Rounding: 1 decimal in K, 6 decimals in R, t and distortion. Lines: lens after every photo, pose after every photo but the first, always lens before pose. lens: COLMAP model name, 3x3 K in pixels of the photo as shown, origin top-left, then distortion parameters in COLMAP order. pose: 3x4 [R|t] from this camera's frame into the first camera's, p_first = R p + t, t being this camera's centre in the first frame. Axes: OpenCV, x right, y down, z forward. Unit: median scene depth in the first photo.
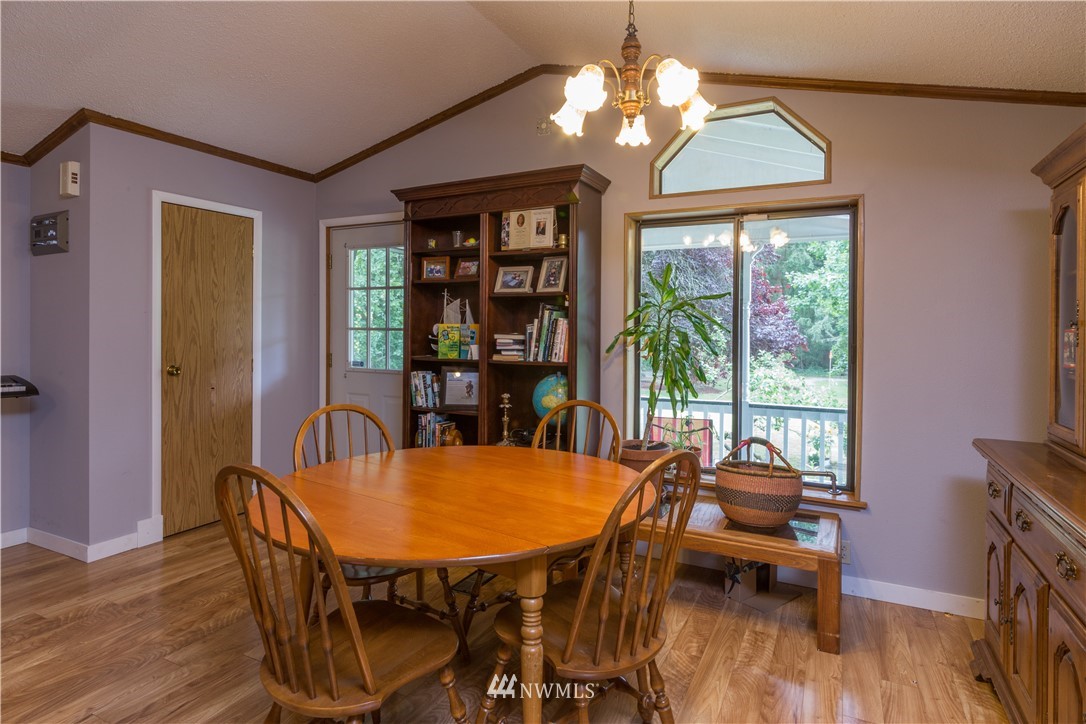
lens RADIAL K [[586.6, 0, 540.3], [0, 586.6, 327.5], [0, 0, 1]] dist [0.000536, -0.000391]
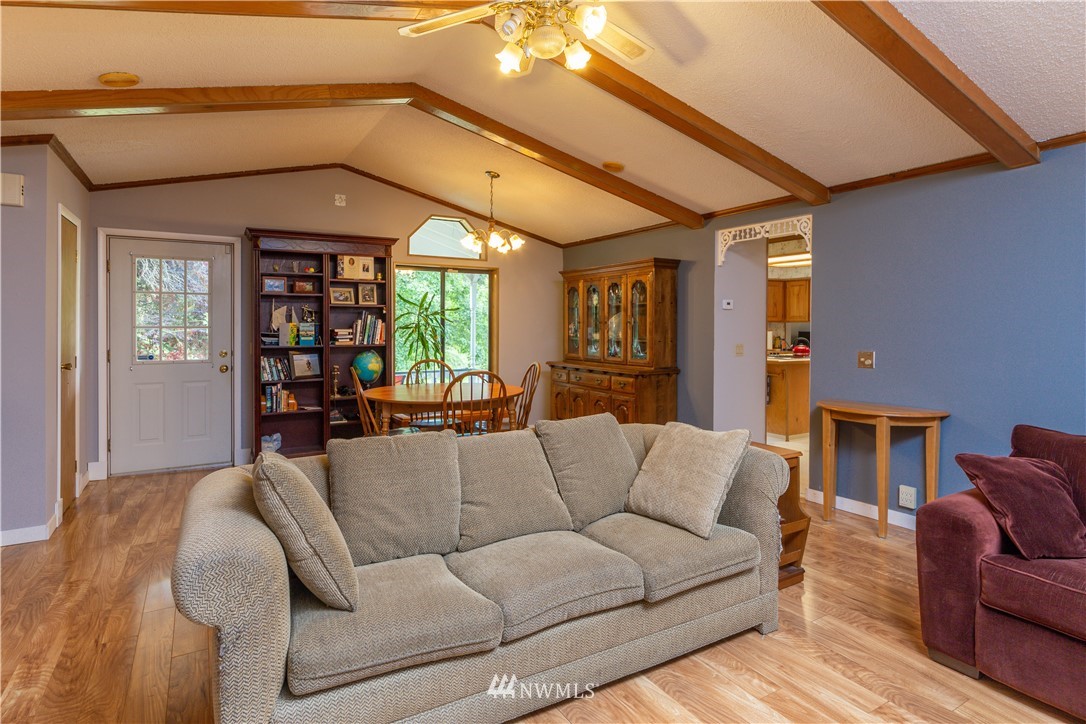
lens RADIAL K [[586.6, 0, 540.3], [0, 586.6, 327.5], [0, 0, 1]] dist [0.000536, -0.000391]
pose [[0.535397, -0.007502, 0.844567, -1.164182], [0.006366, 0.999968, 0.004846, 0.002715], [-0.844577, 0.002782, 0.535427, -0.365009]]
